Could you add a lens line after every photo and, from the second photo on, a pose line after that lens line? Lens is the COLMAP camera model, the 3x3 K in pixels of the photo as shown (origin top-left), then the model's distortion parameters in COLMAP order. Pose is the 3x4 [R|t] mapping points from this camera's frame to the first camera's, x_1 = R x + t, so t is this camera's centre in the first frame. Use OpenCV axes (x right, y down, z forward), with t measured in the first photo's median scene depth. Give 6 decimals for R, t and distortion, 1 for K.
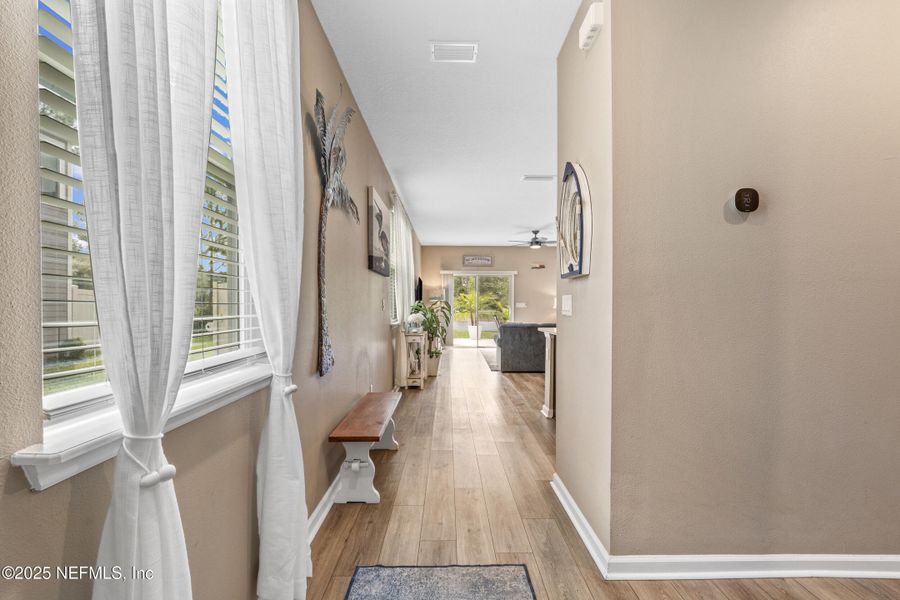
lens RADIAL K [[393.8, 0, 455.9], [0, 393.8, 300.4], [0, 0, 1]] dist [-0.003981, -0.001182]
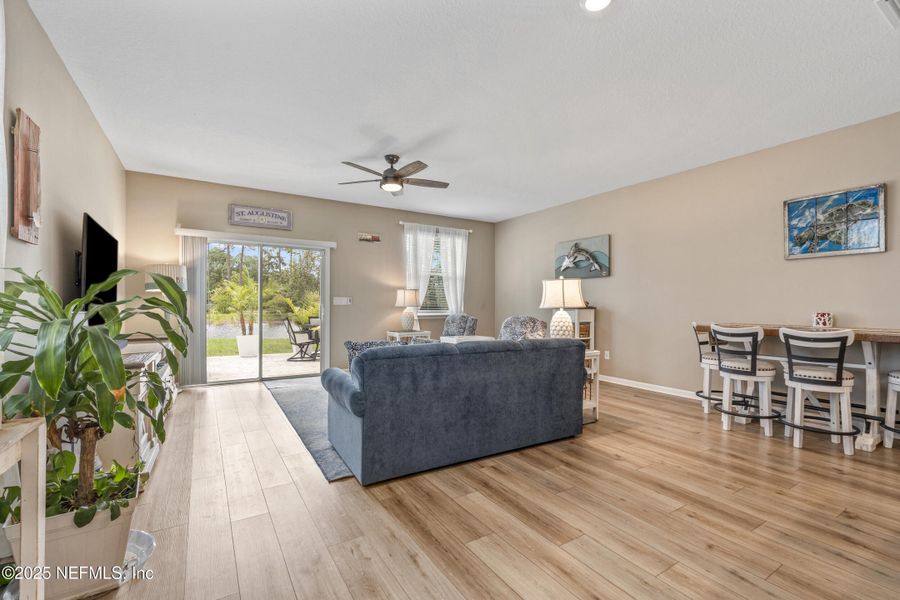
lens RADIAL K [[393.8, 0, 449.9], [0, 393.8, 305.3], [0, 0, 1]] dist [-0.003981, -0.001182]
pose [[0.857820, -0.001346, 0.513948, 0.001851], [-0.006336, 0.999893, 0.013194, 0.015818], [-0.513911, -0.014574, 0.857720, 0.665470]]
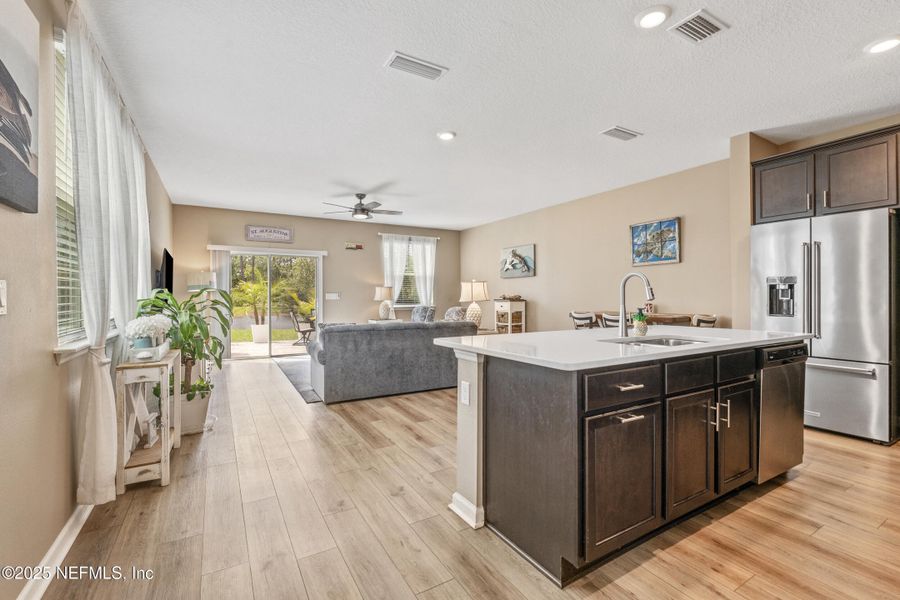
lens RADIAL K [[393.8, 0, 451.2], [0, 393.8, 295.6], [0, 0, 1]] dist [-0.003981, -0.001182]
pose [[0.868775, -0.007360, 0.495152, -0.018432], [0.002305, 0.999939, 0.010819, 0.004598], [-0.495202, -0.008258, 0.868739, 0.365075]]
